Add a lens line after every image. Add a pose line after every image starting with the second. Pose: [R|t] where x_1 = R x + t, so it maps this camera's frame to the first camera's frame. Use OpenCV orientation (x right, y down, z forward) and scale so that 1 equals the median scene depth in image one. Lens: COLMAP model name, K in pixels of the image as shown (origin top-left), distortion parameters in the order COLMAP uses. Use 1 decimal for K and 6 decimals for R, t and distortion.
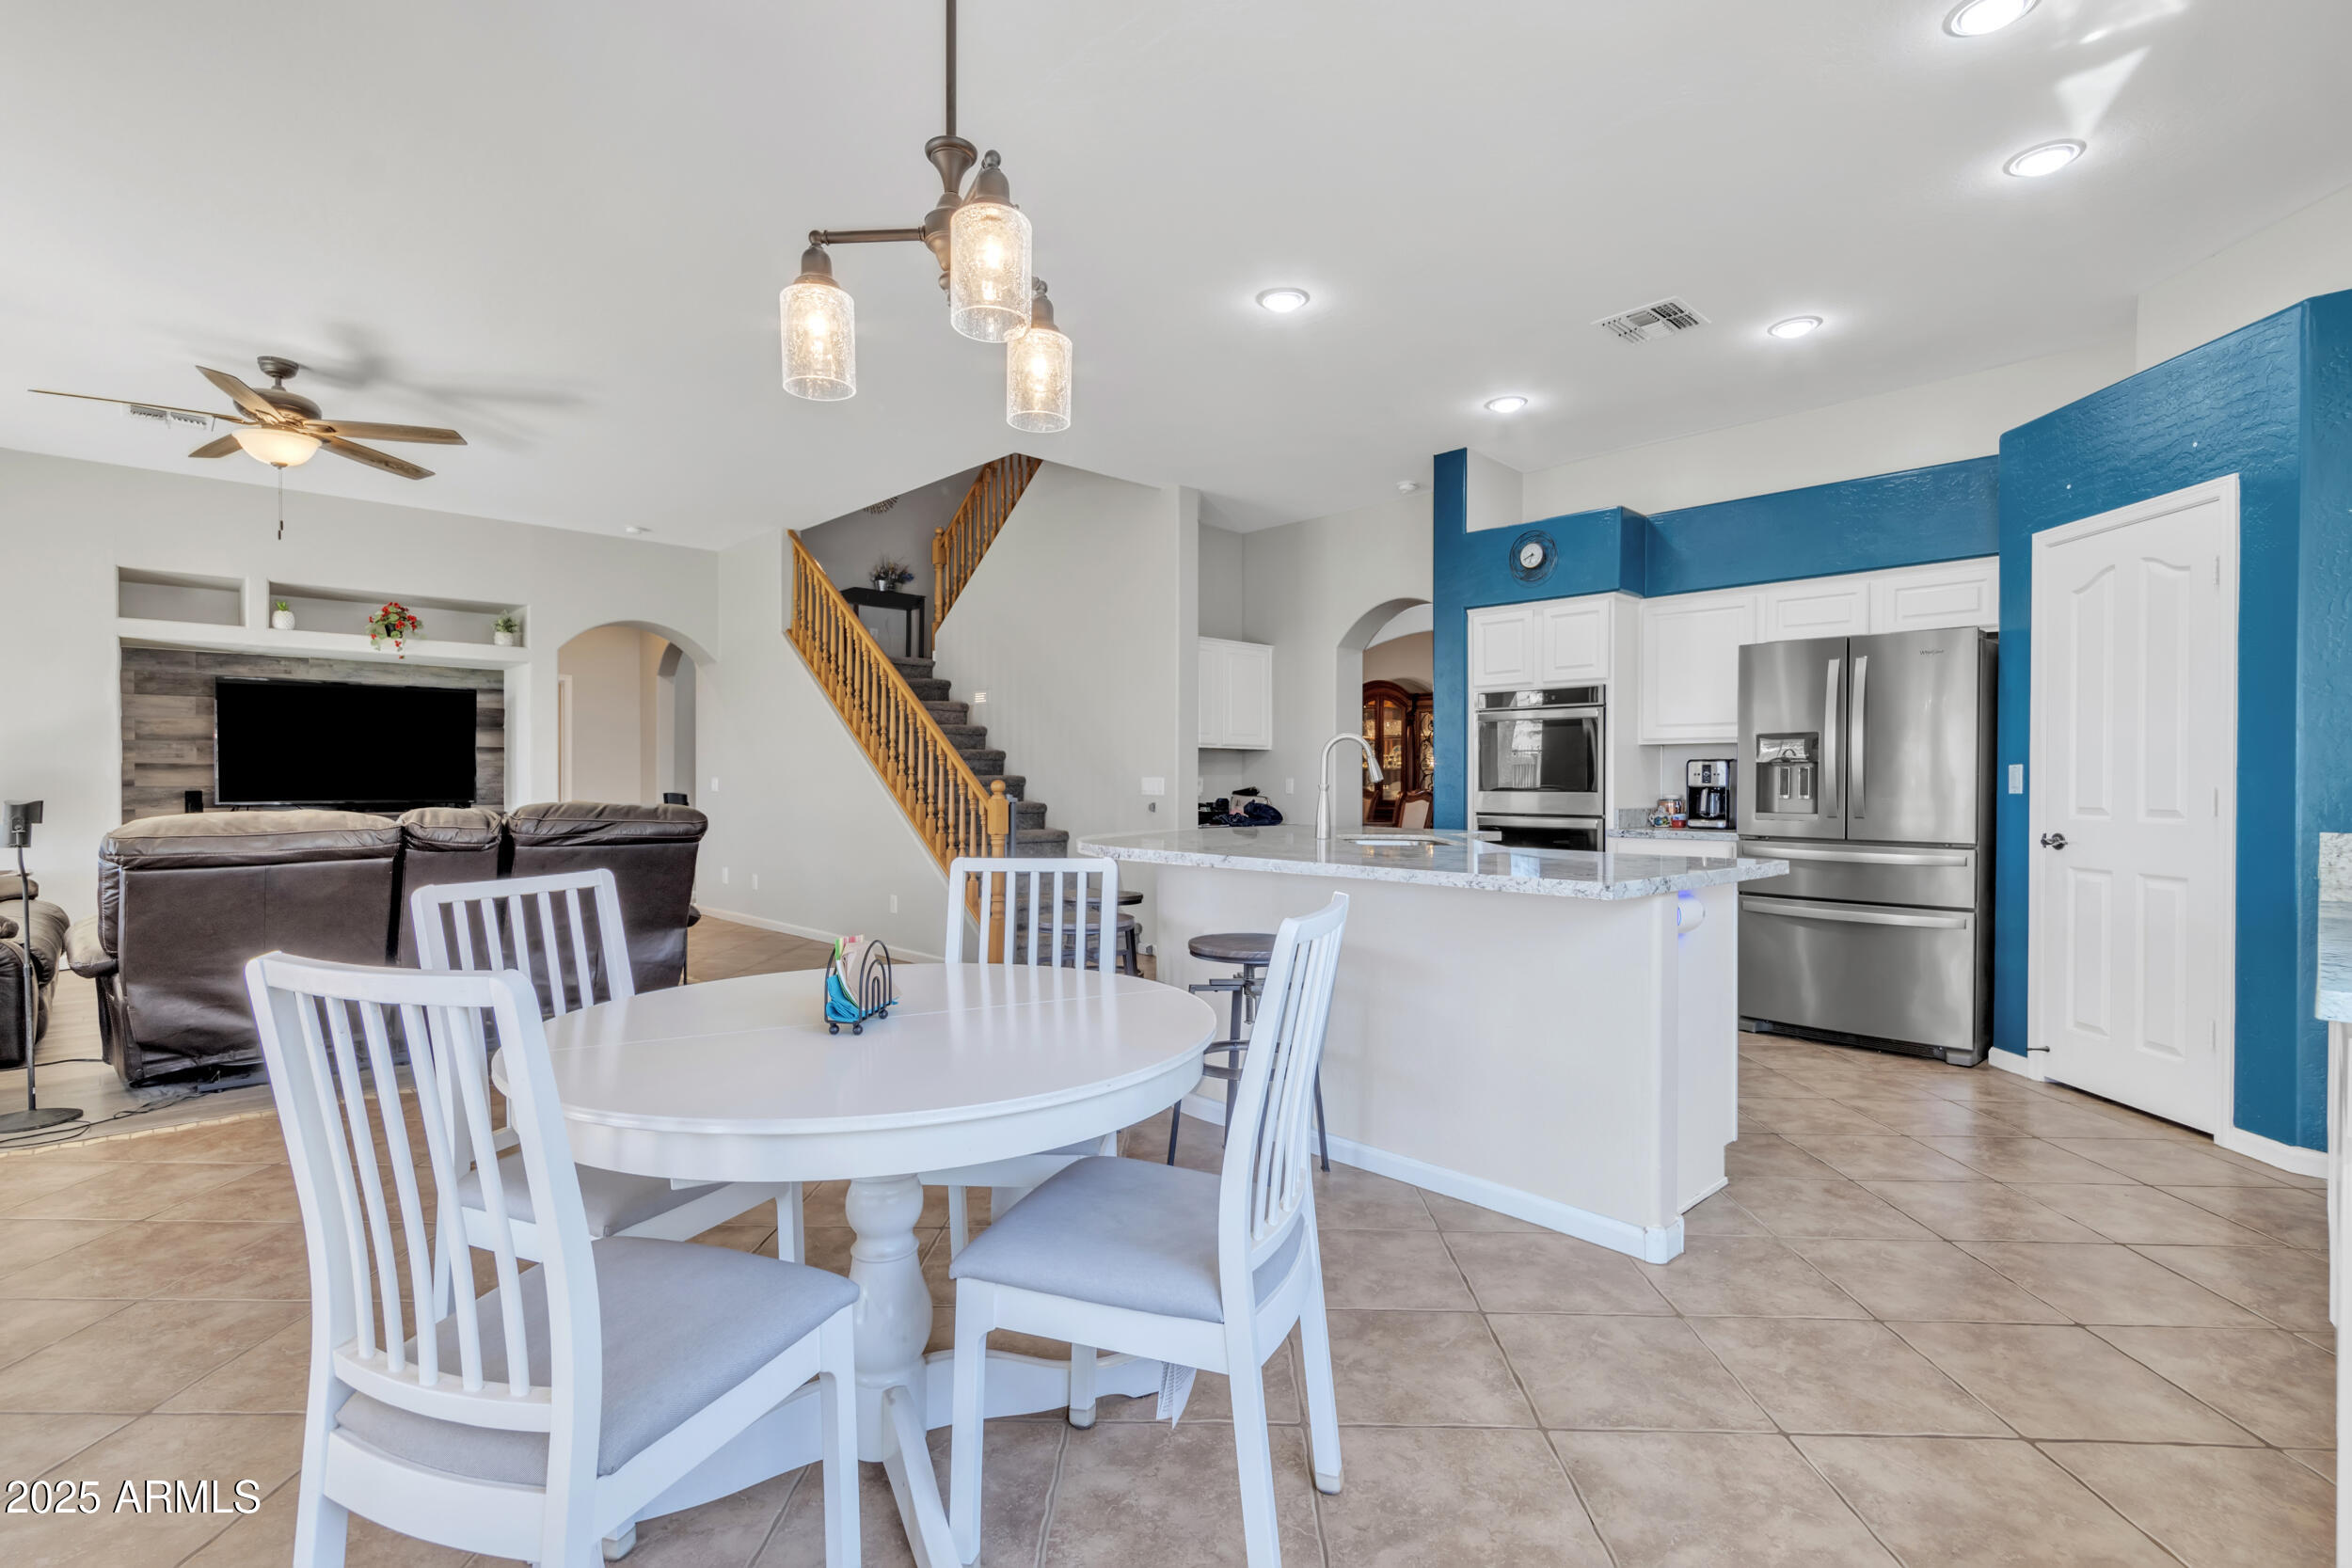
lens RADIAL K [[1103.0, 0, 1185.3], [0, 1103.0, 788.7], [0, 0, 1]] dist [0.001428, -0.000045]
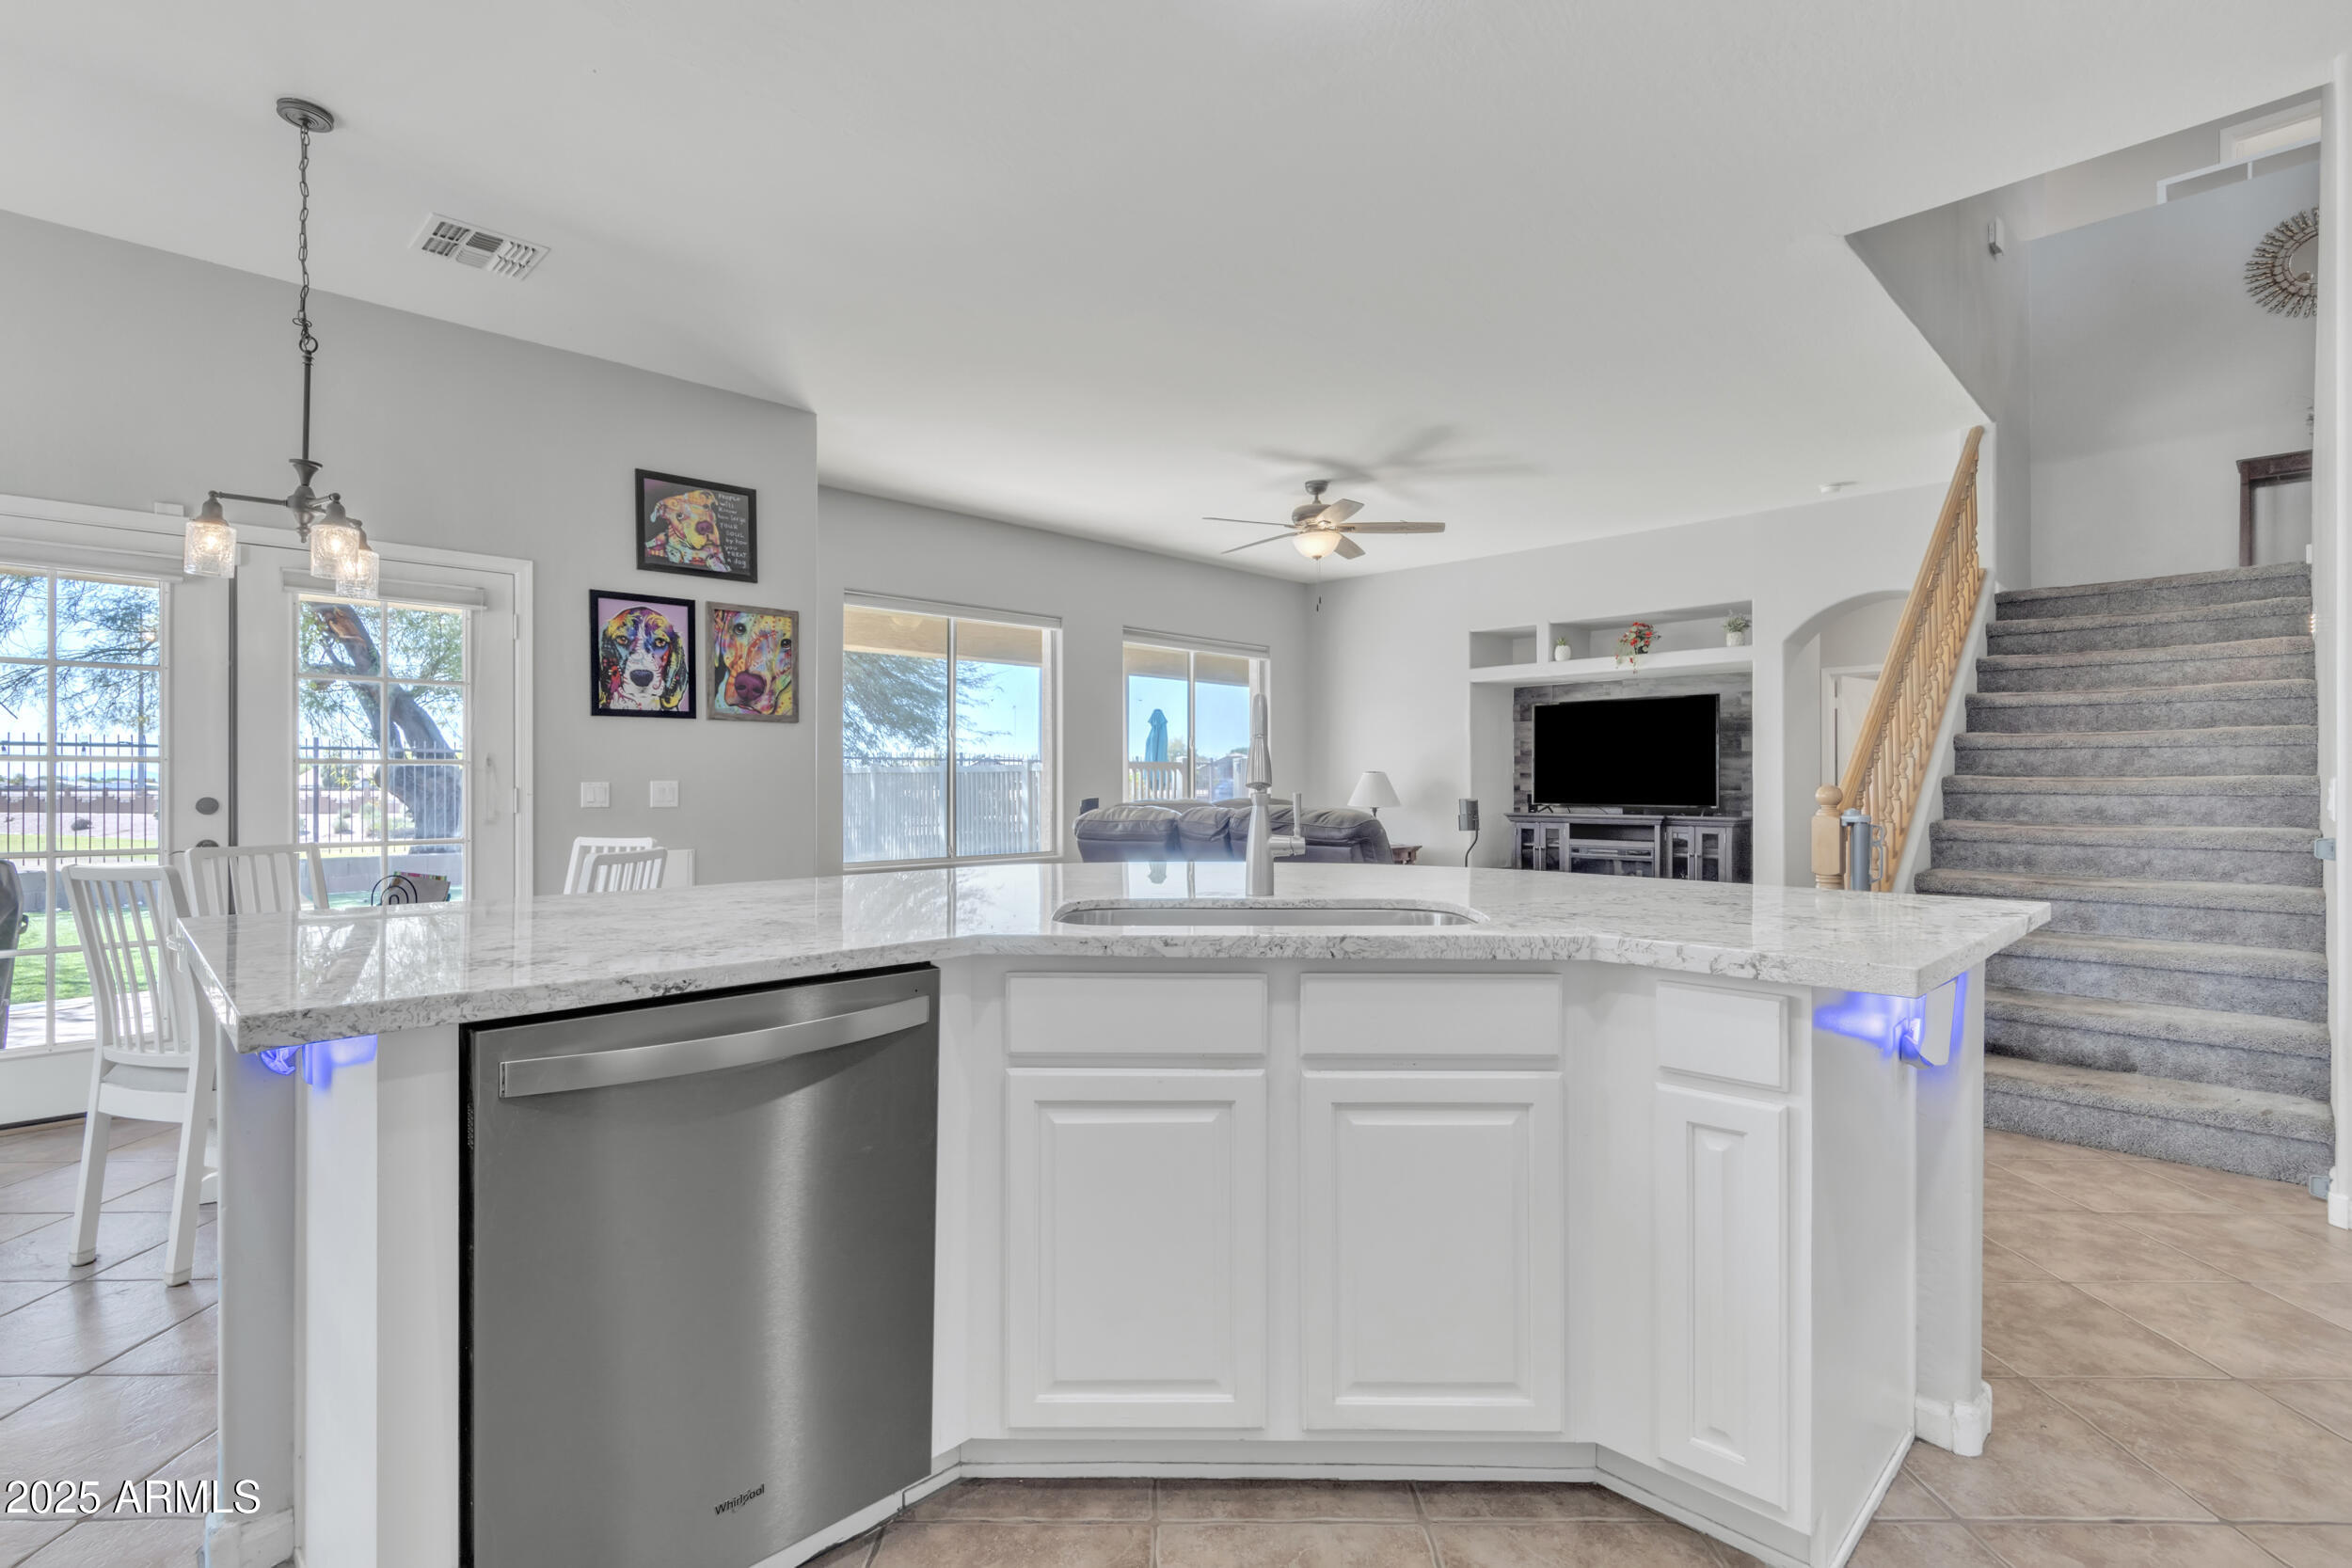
lens RADIAL K [[1103.0, 0, 1185.3], [0, 1103.0, 788.7], [0, 0, 1]] dist [0.001428, -0.000045]
pose [[0.026861, 0.003608, -0.999633, 0.376965], [-0.006434, 0.999973, 0.003436, -0.005332], [0.999618, 0.006339, 0.026884, 0.545060]]
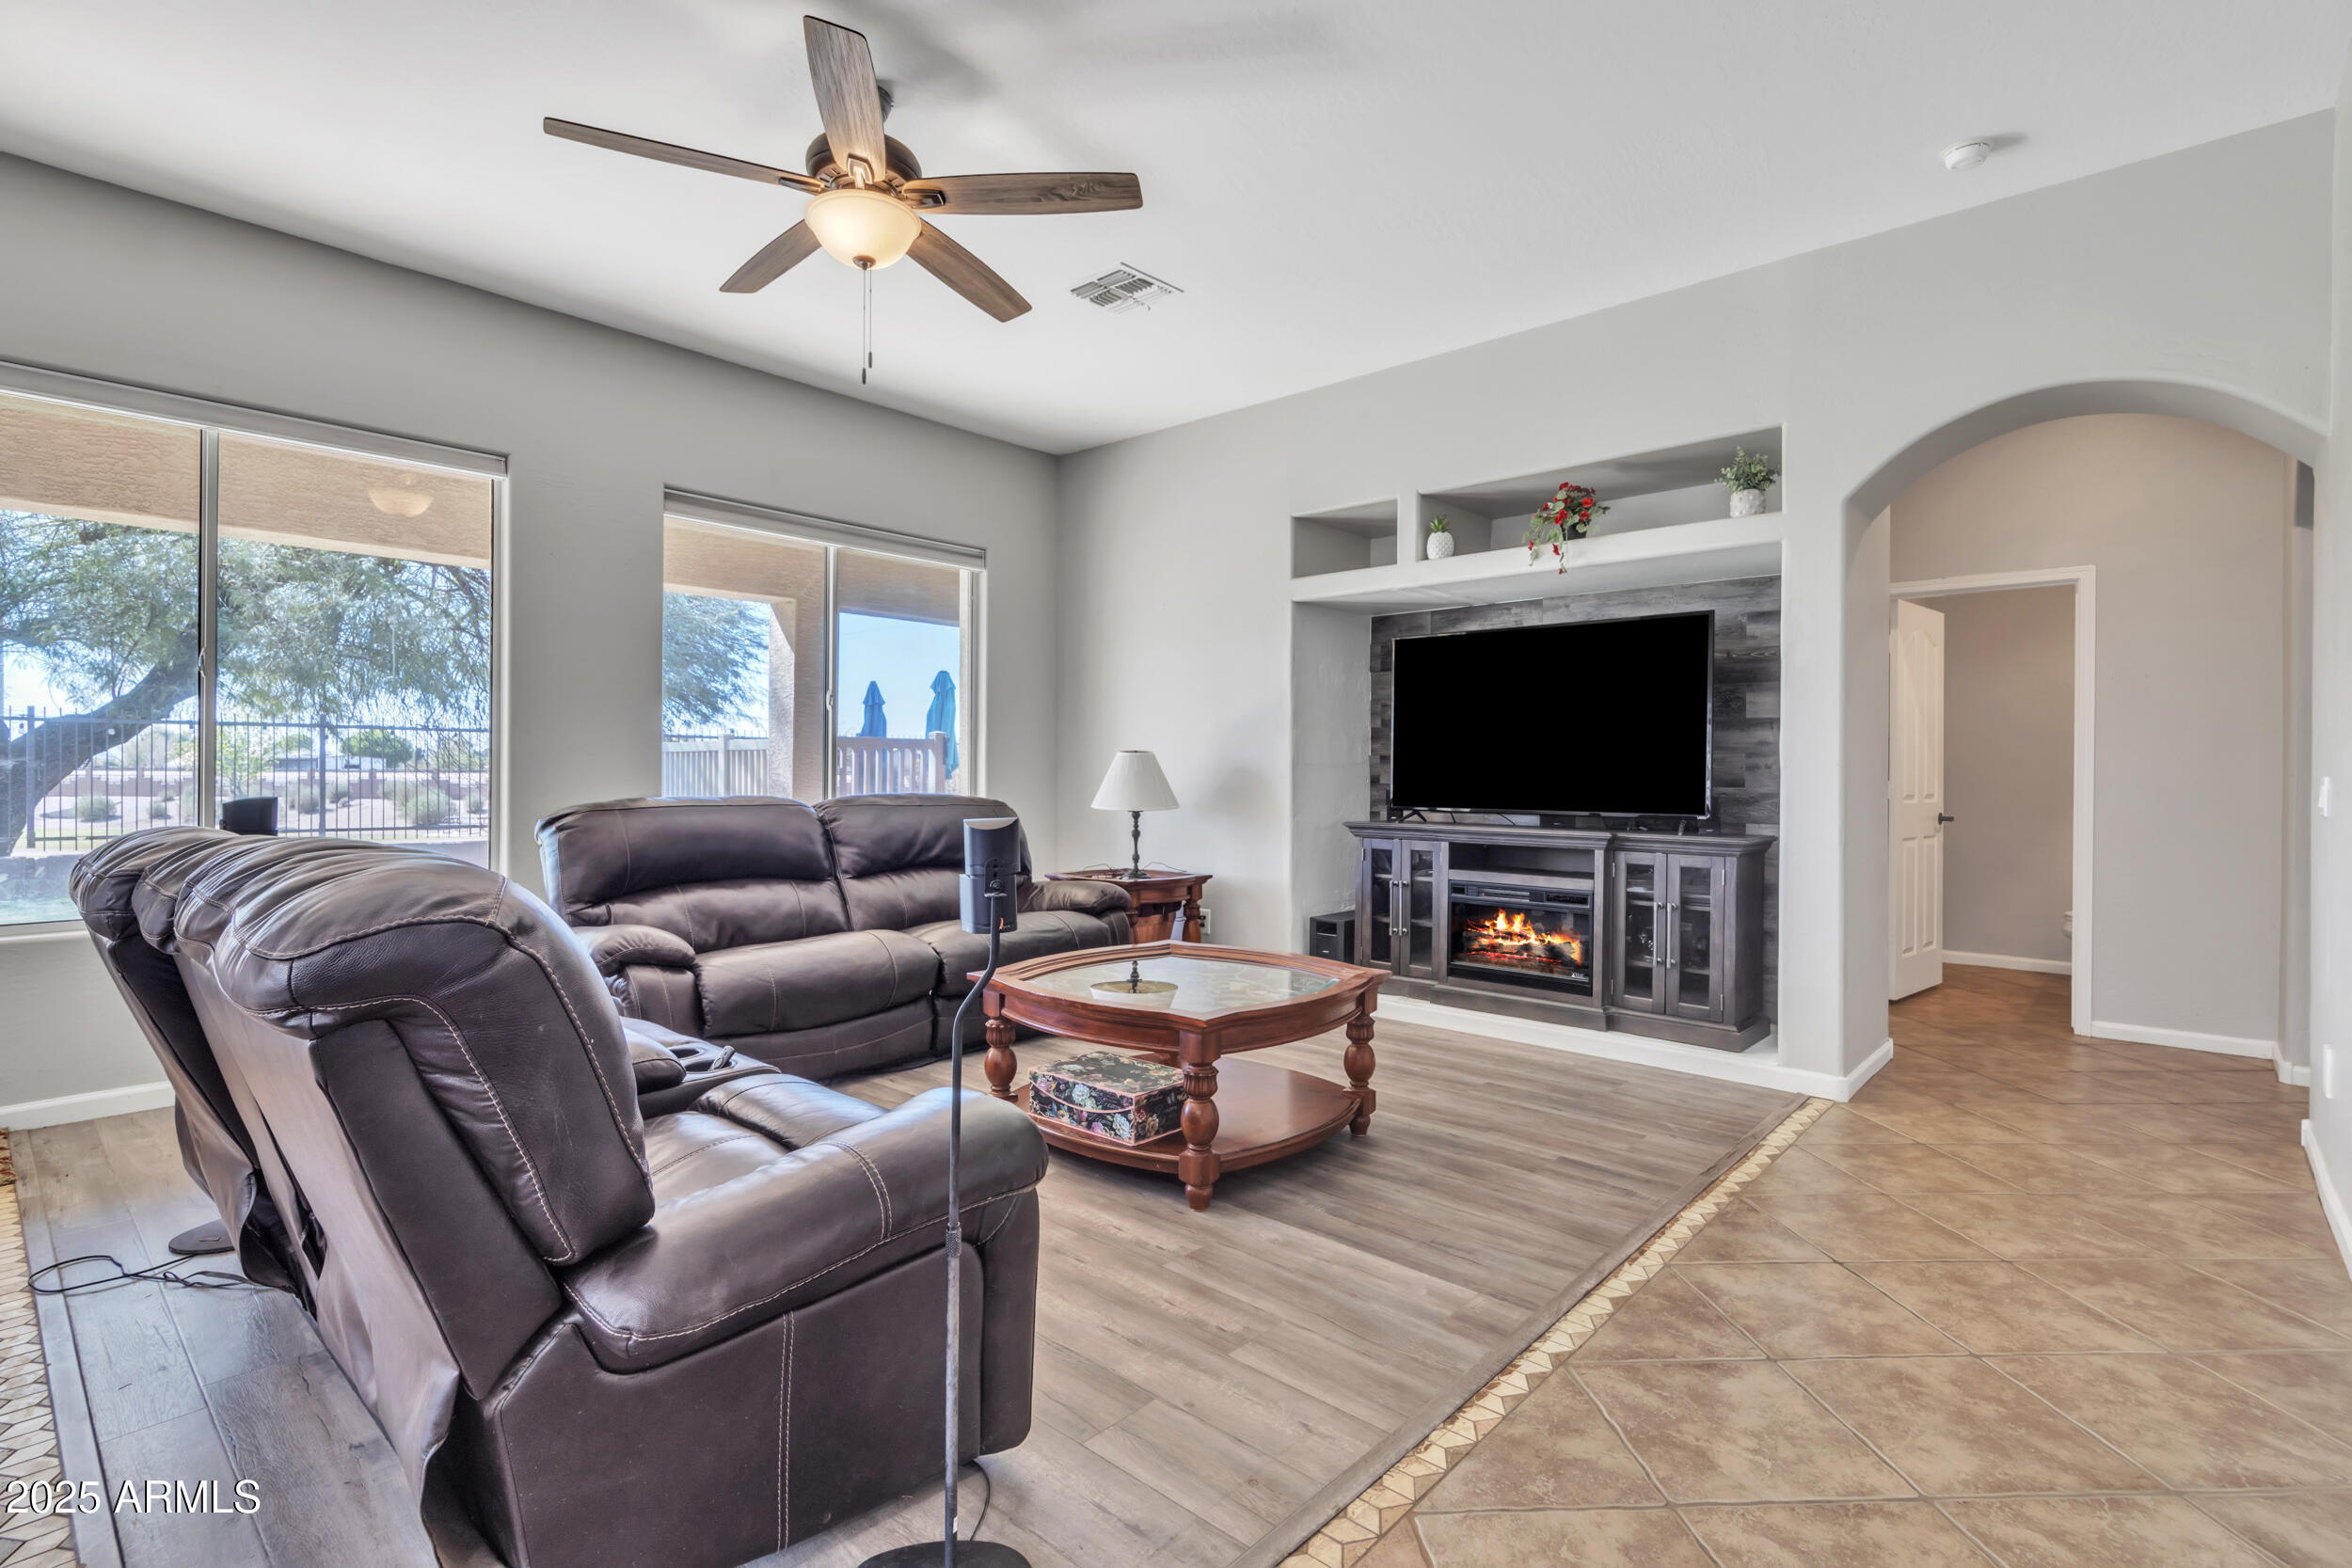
lens RADIAL K [[1103.0, 0, 1185.3], [0, 1103.0, 788.7], [0, 0, 1]] dist [0.001428, -0.000045]
pose [[0.075779, 0.016836, -0.996983, -0.133370], [-0.013158, 0.999787, 0.015883, -0.008821], [0.997038, 0.011914, 0.075984, 0.776344]]
